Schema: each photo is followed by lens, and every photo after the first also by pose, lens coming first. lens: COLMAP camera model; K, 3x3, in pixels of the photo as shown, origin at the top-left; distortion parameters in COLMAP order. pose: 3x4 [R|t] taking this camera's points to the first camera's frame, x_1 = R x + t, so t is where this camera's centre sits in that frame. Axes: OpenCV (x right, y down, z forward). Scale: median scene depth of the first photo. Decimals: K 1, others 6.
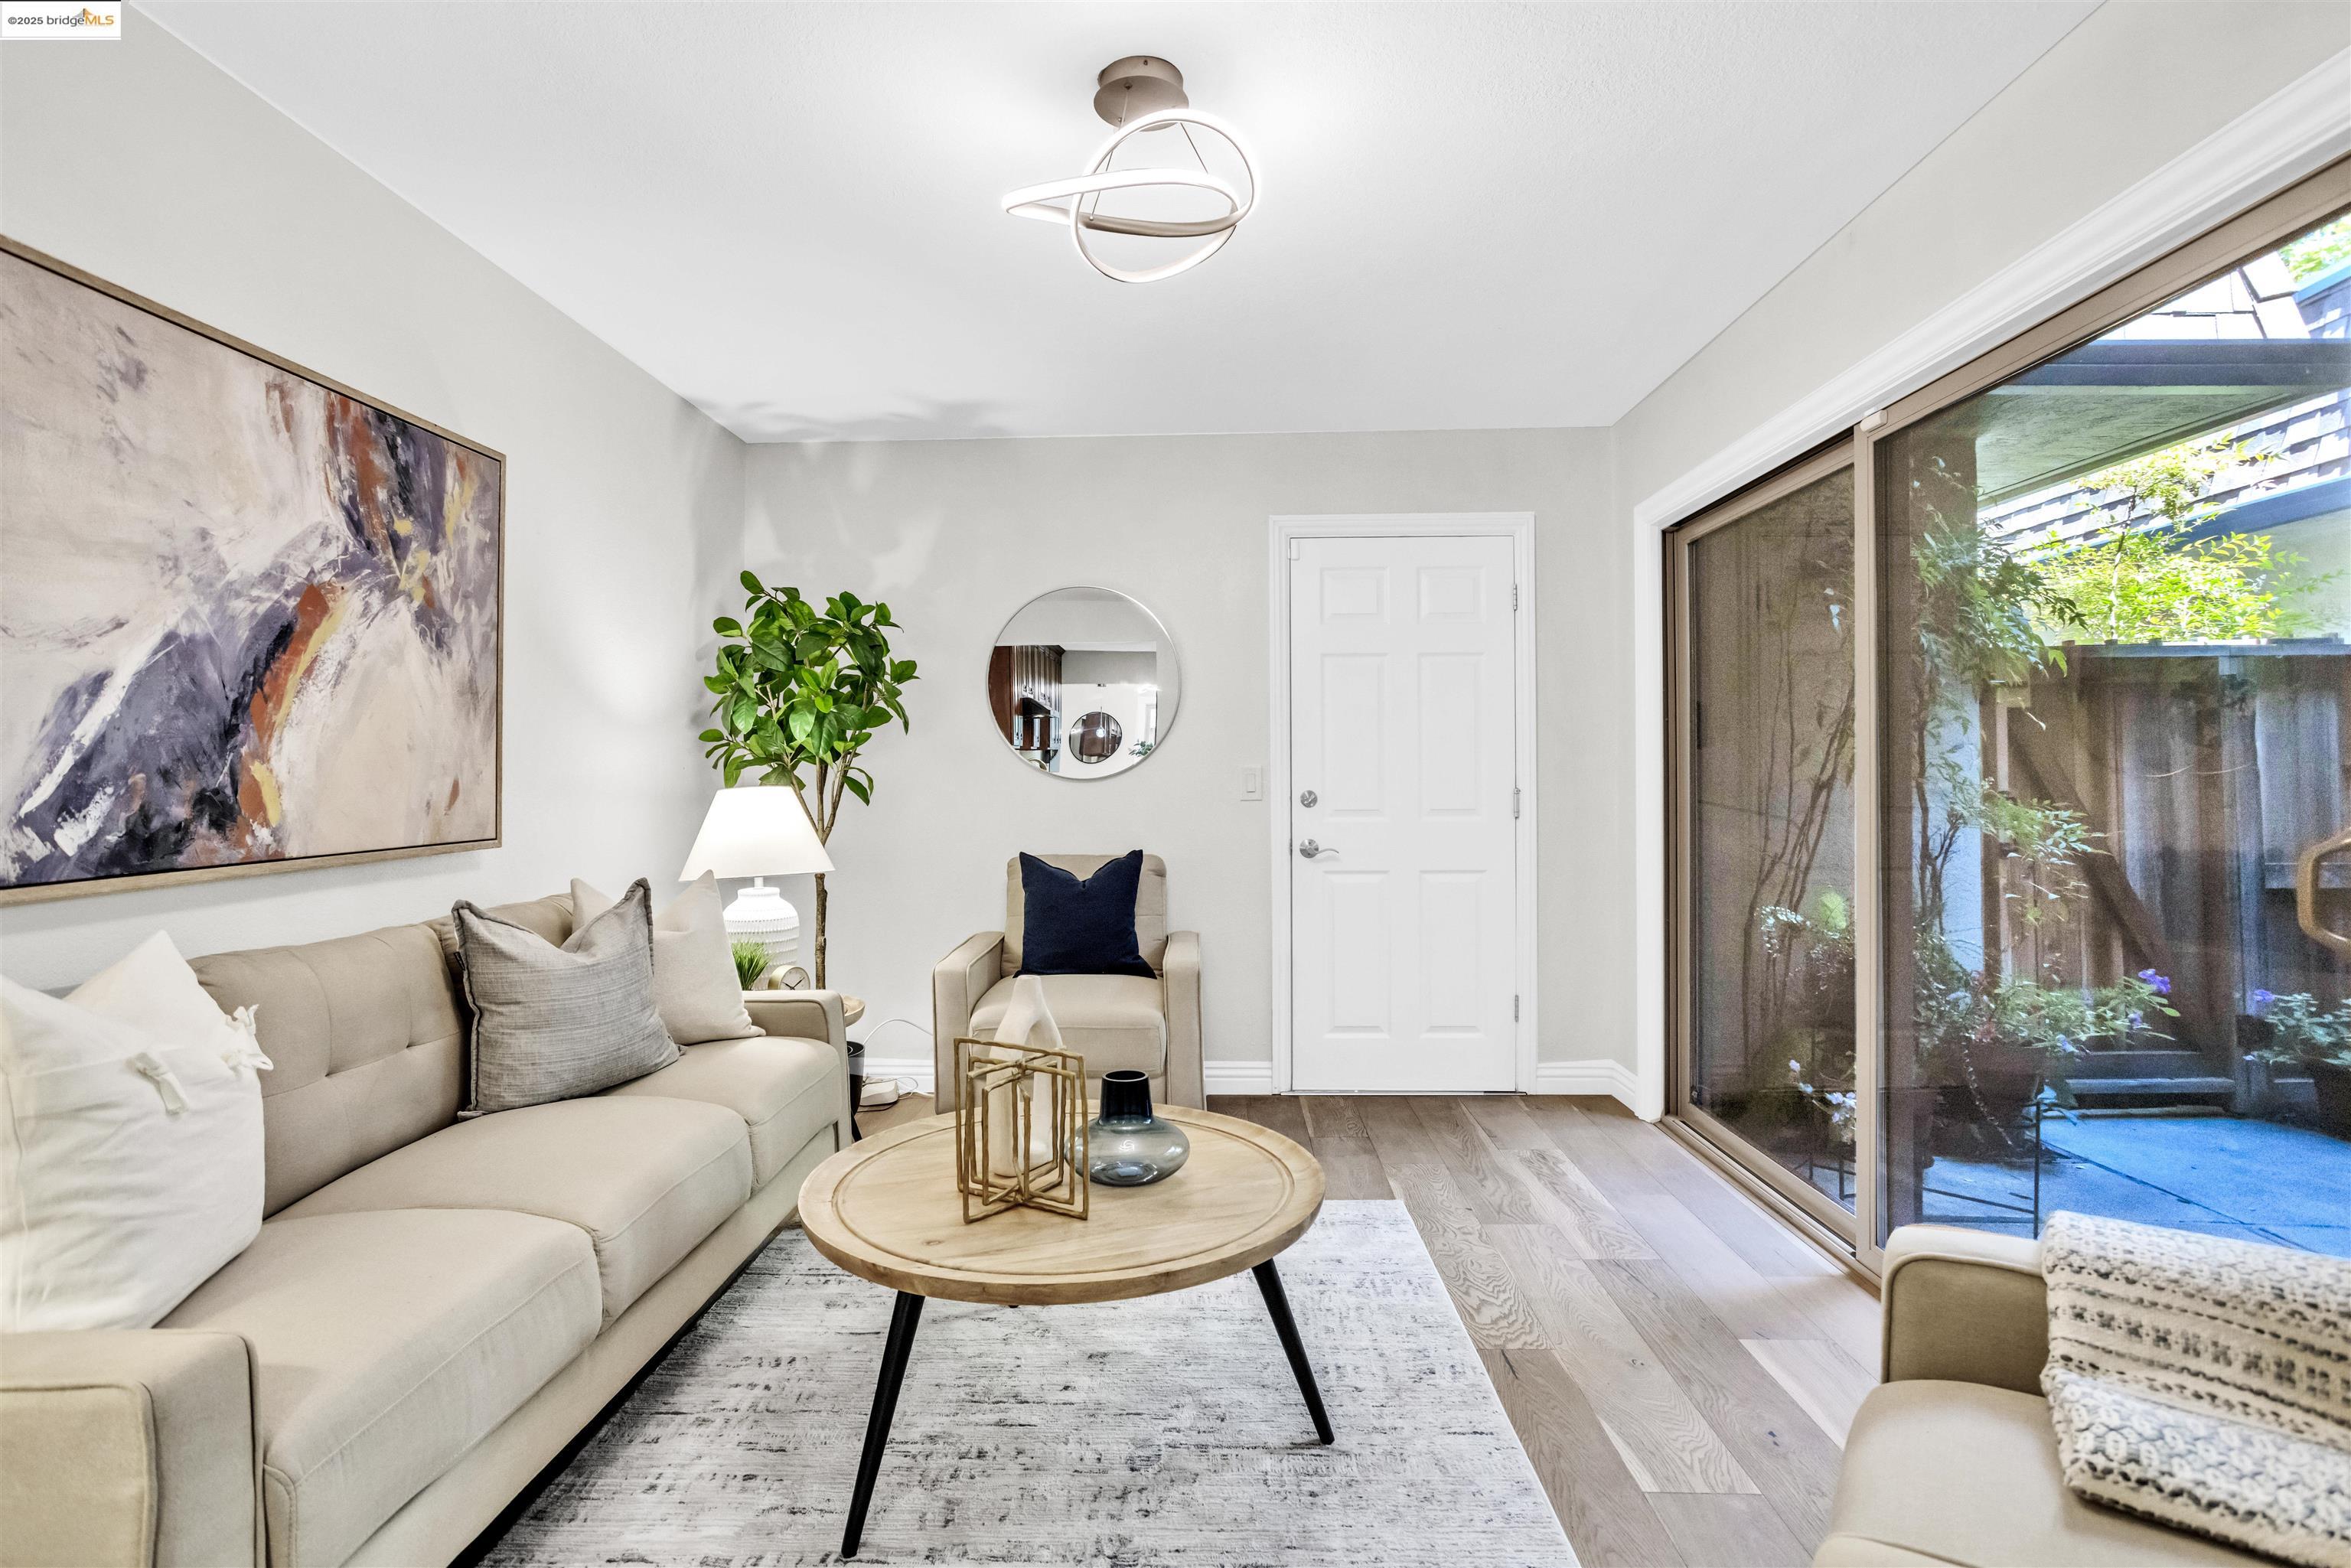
lens RADIAL K [[1131.0, 0, 1180.8], [0, 1131.0, 796.3], [0, 0, 1]] dist [-0.054048, 0.032858]
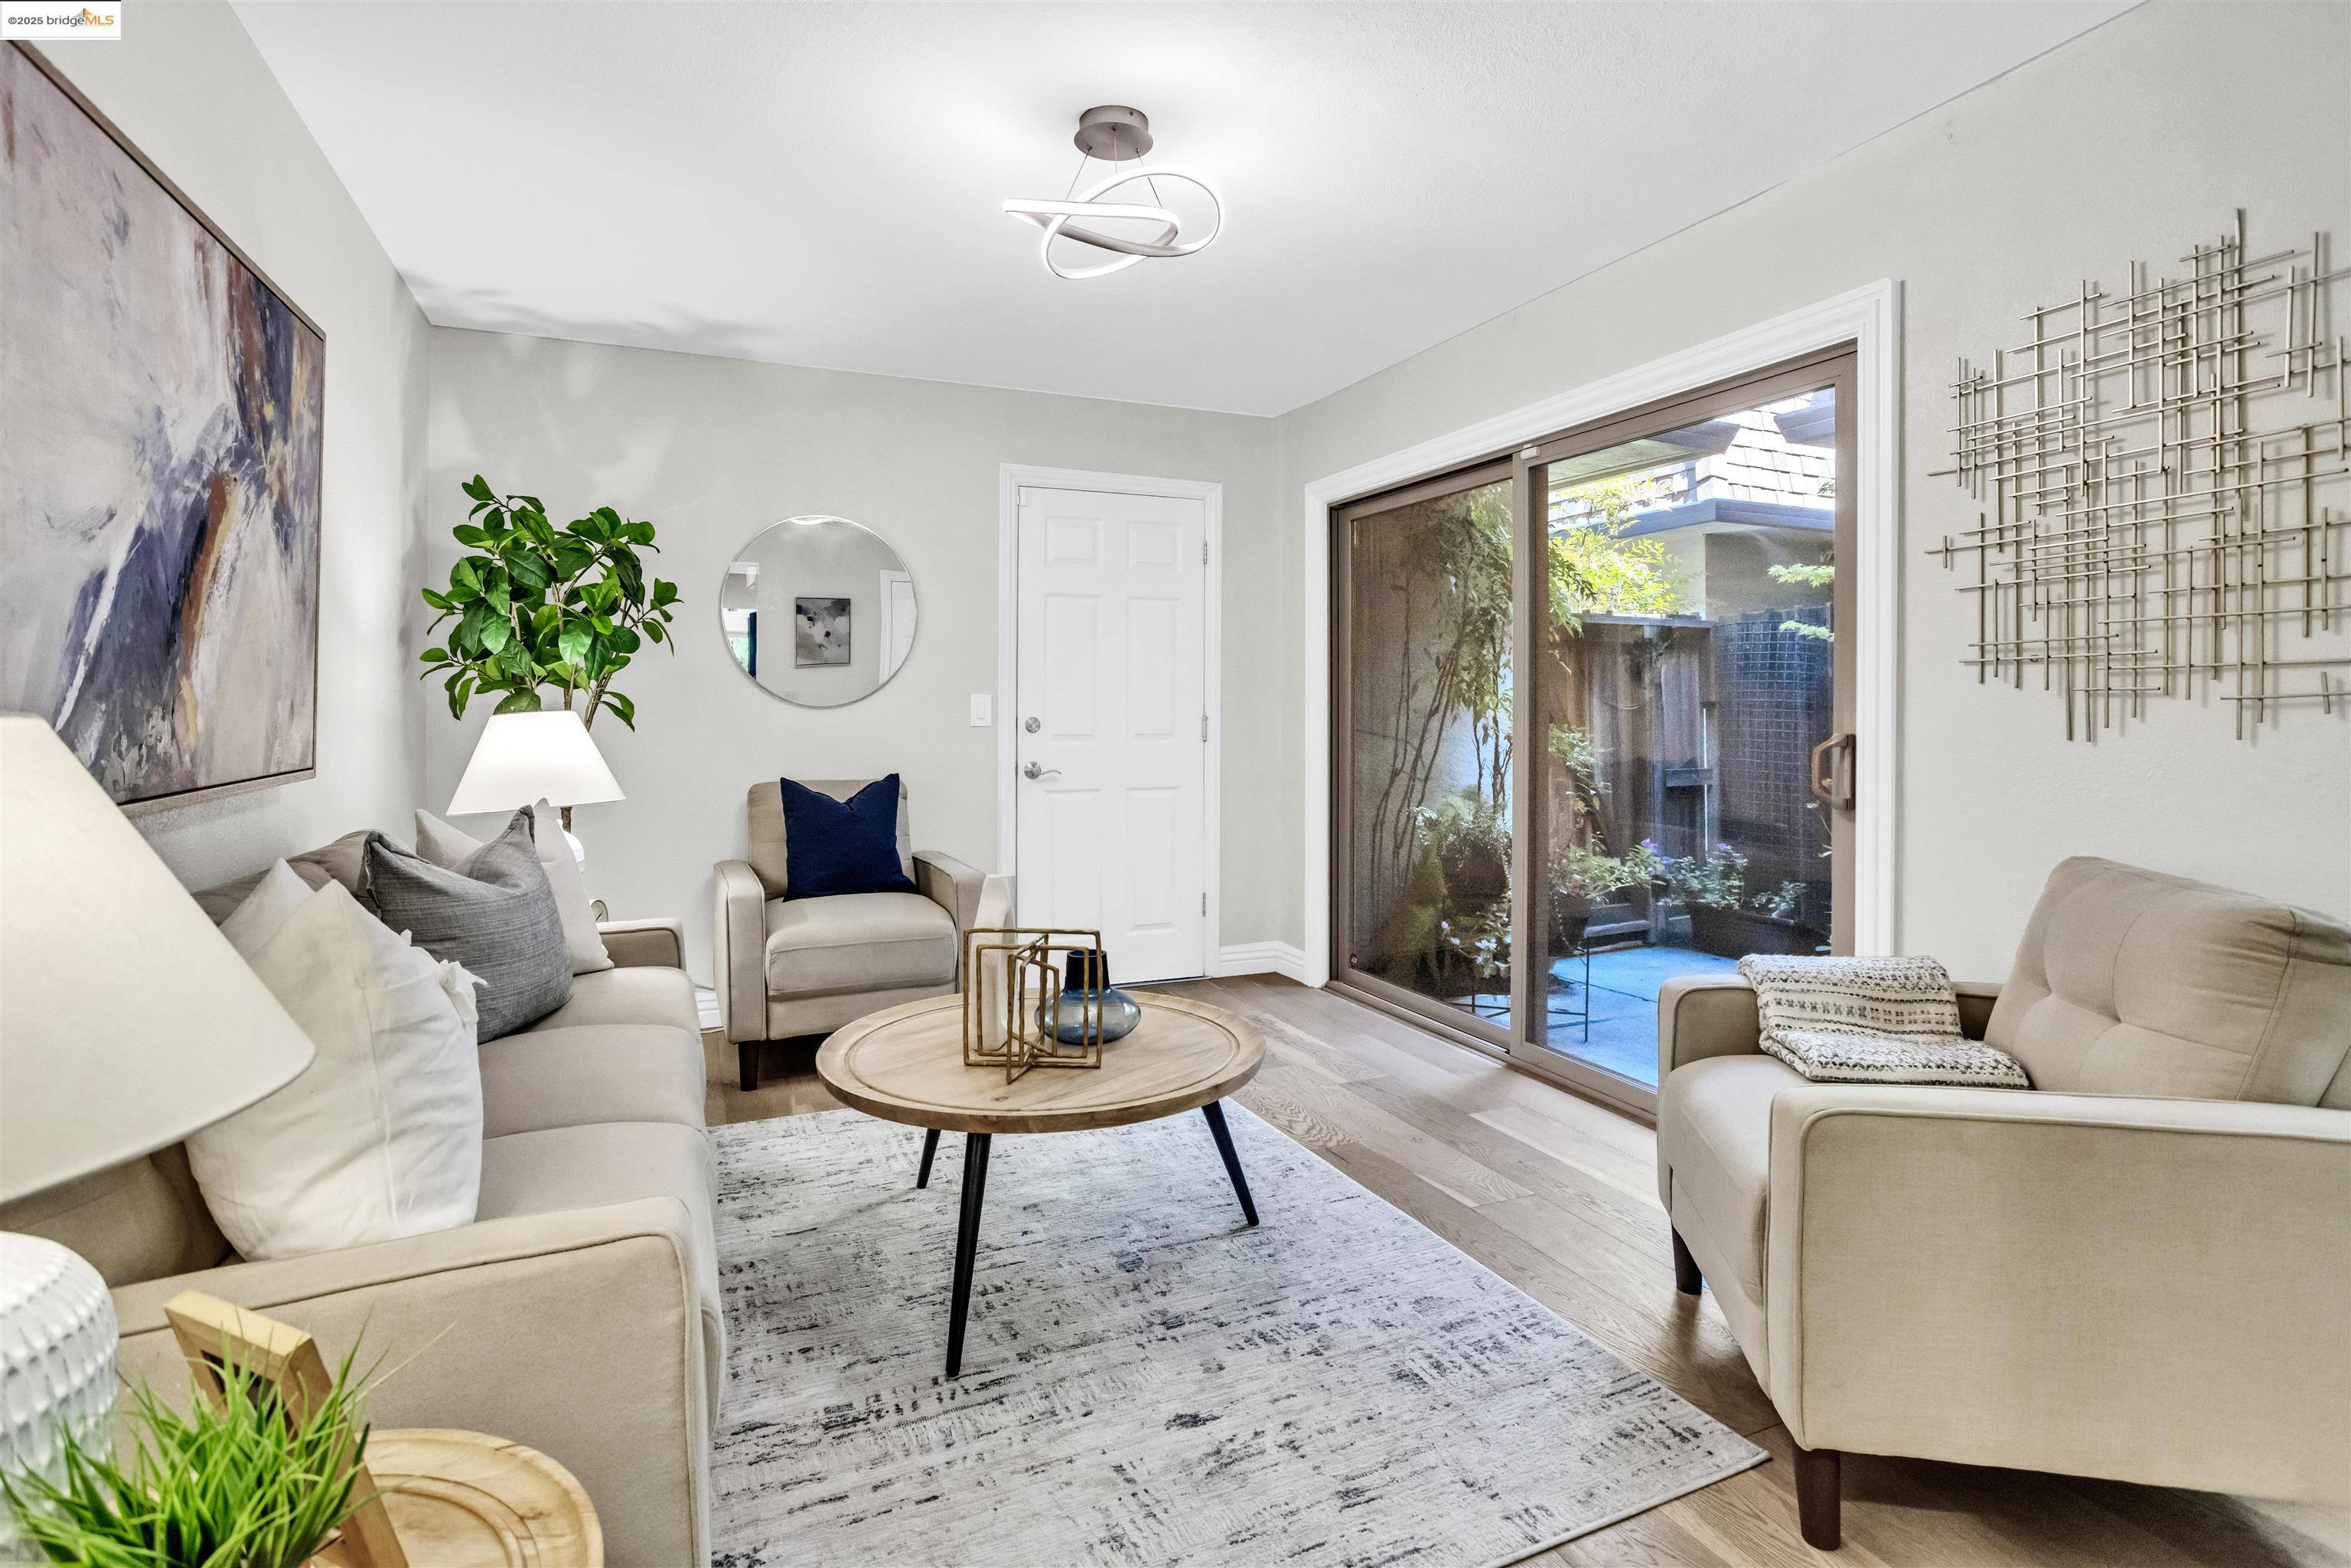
lens RADIAL K [[1171.0, 0, 1157.6], [0, 1171.0, 734.9], [0, 0, 1]] dist [-0.049206, 0.029708]
pose [[0.900017, -0.004625, 0.435830, -0.448181], [0.002855, 0.999985, 0.004716, 0.010494], [-0.435845, -0.003000, 0.900017, -0.121089]]
